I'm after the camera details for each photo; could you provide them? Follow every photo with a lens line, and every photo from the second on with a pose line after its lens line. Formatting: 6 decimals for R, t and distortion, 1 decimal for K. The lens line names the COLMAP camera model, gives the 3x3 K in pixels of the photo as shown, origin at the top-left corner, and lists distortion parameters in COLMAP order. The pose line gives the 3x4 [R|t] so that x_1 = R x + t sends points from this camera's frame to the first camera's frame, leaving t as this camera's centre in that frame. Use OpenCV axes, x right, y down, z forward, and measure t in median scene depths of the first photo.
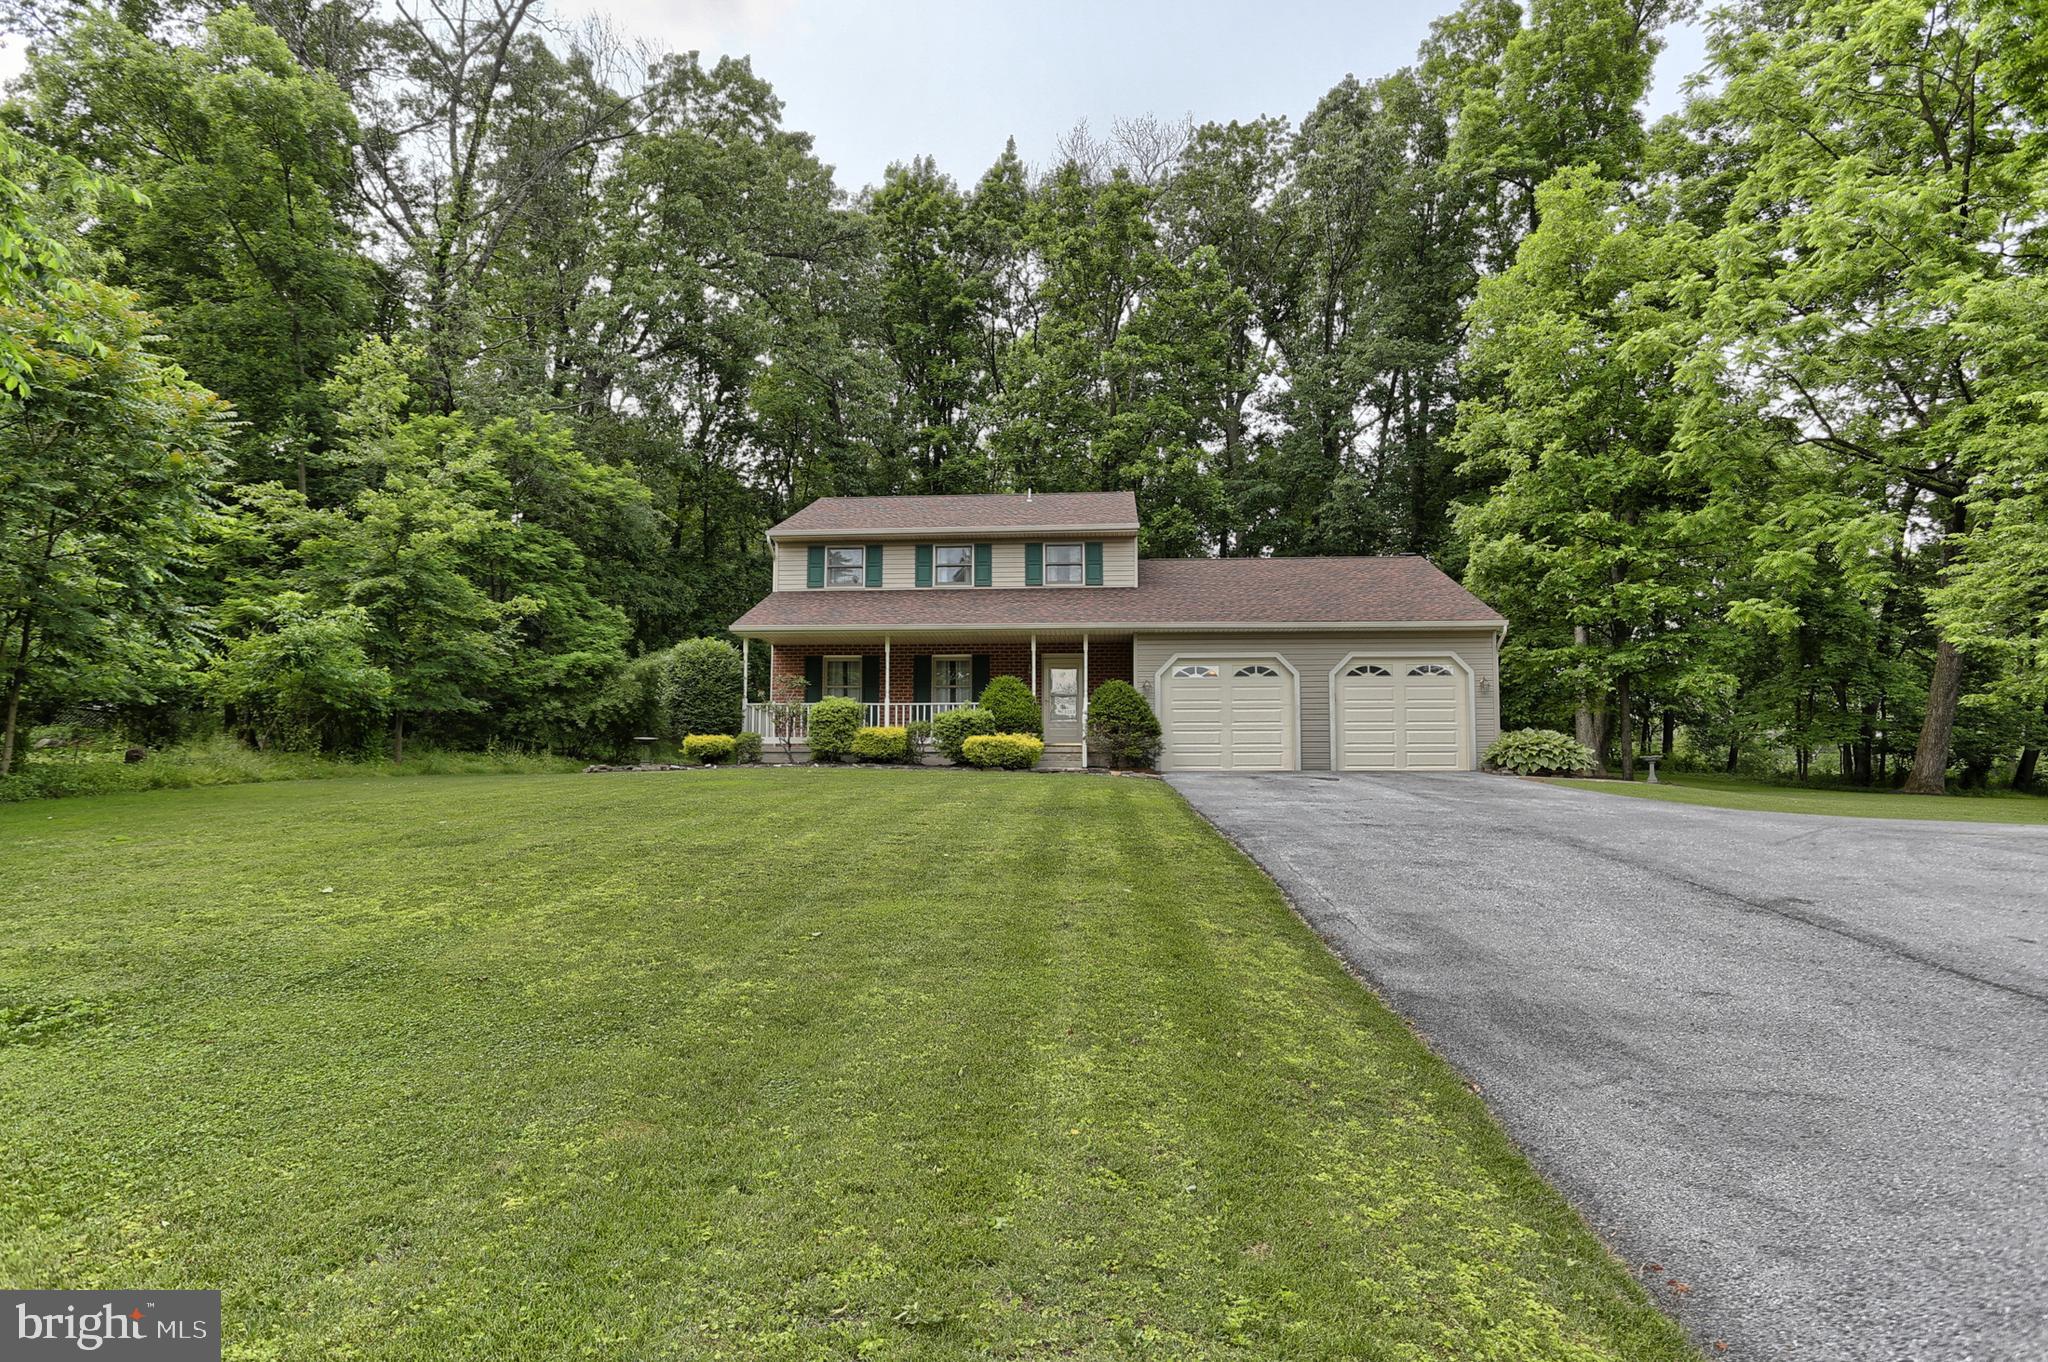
lens RADIAL K [[1106.4, 0, 1024.0], [0, 1106.4, 681.0], [0, 0, 1]] dist [-0.031972, 0.000149]
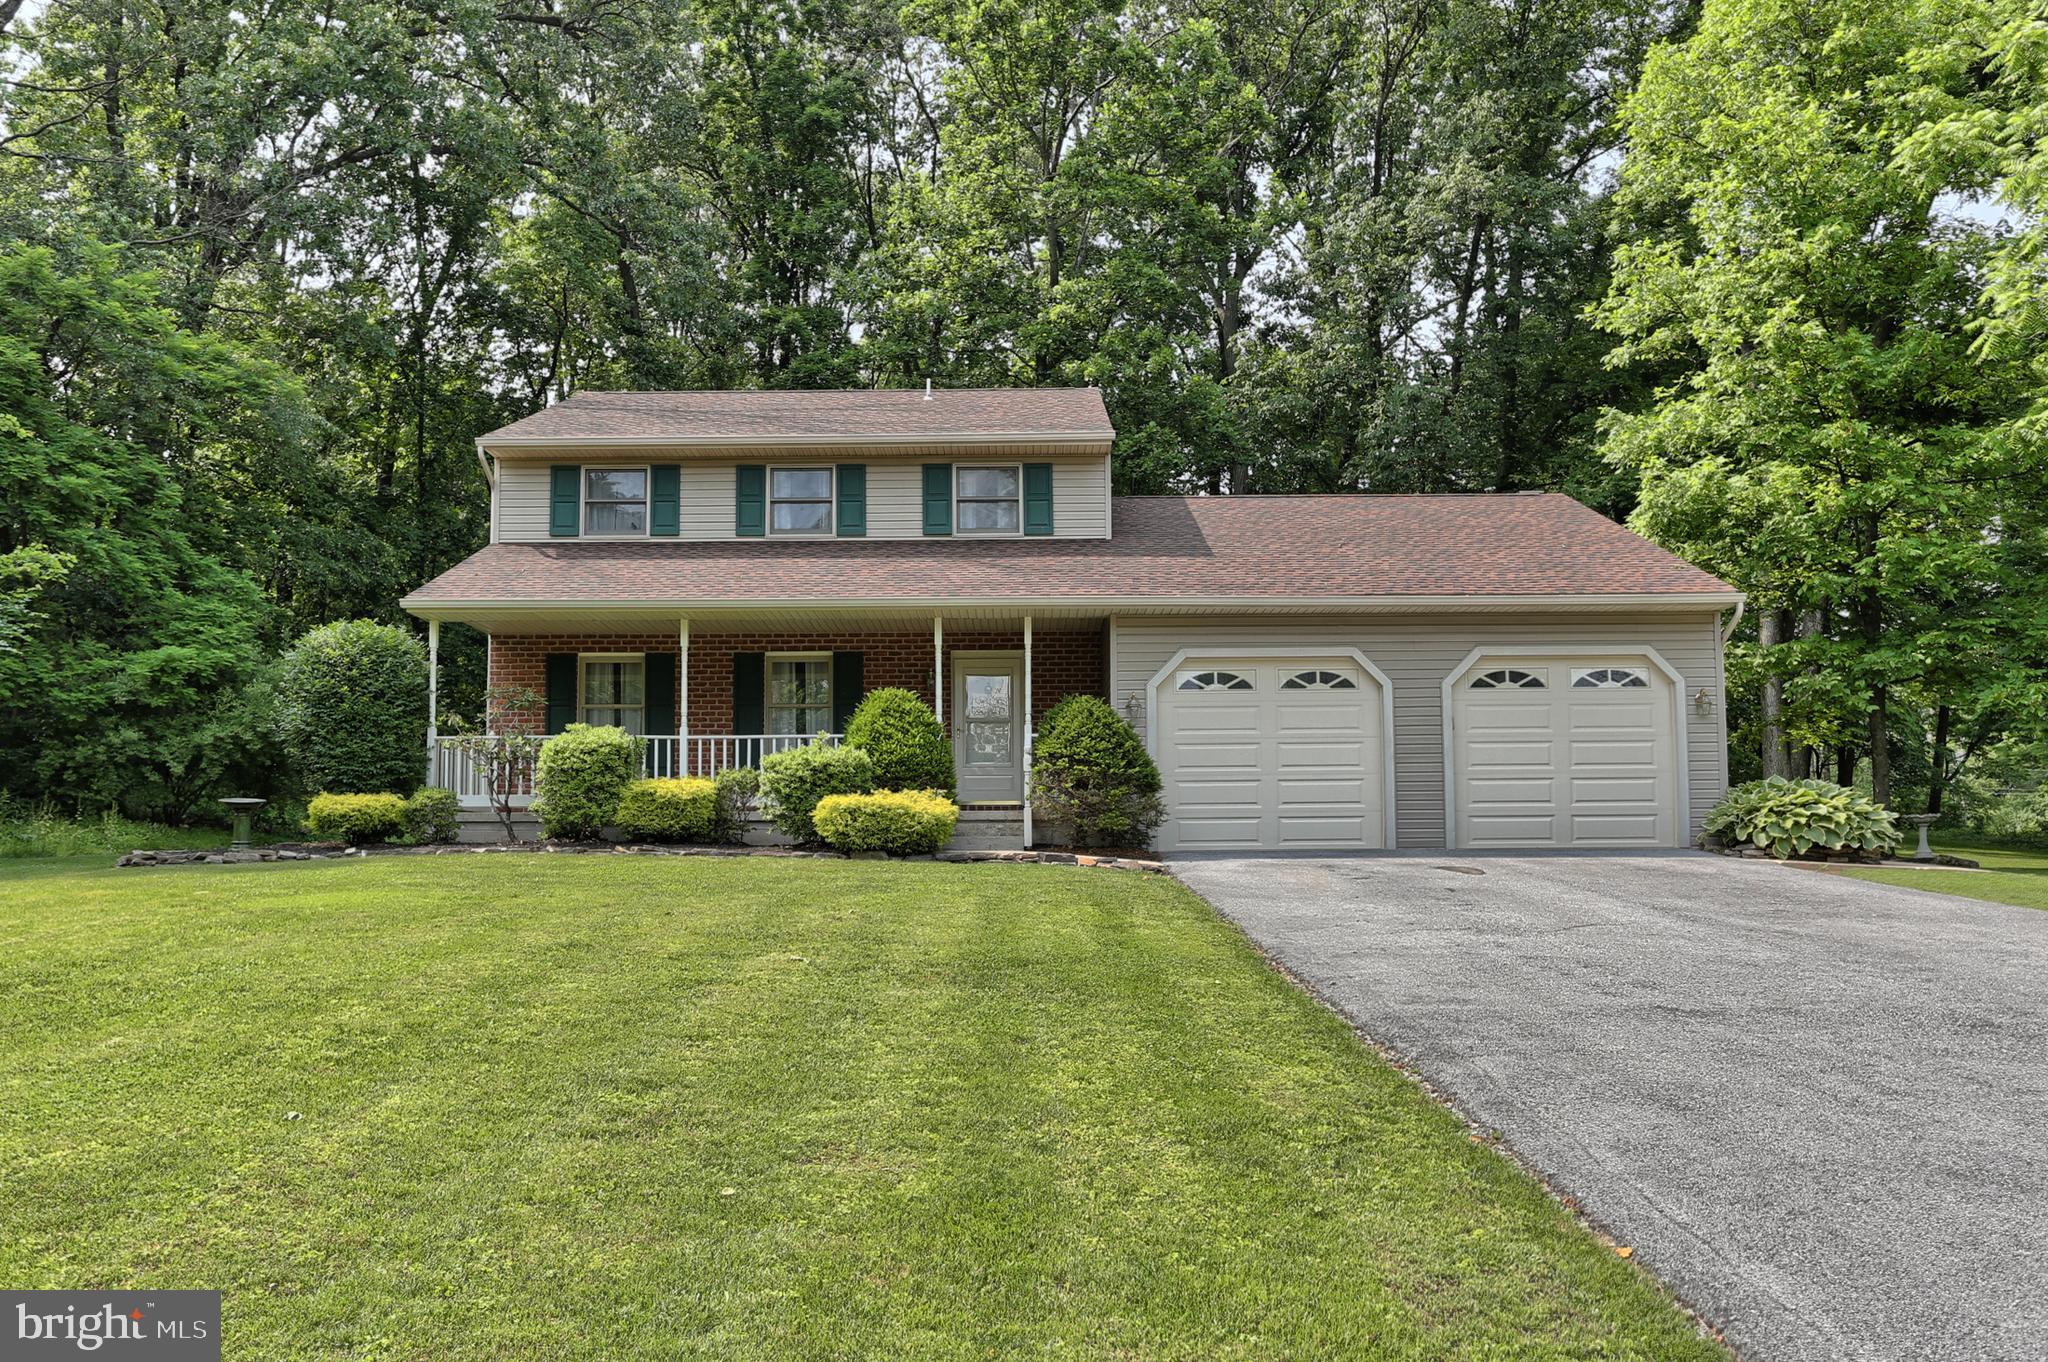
lens RADIAL K [[1440.8, 0, 1015.2], [0, 1440.8, 758.6], [0, 0, 1]] dist [0.002479, 0.001652]
pose [[0.997641, -0.003671, 0.068544, -0.002981], [0.000410, 0.998870, 0.047523, -0.003122], [-0.068641, -0.047383, 0.996516, 0.216123]]
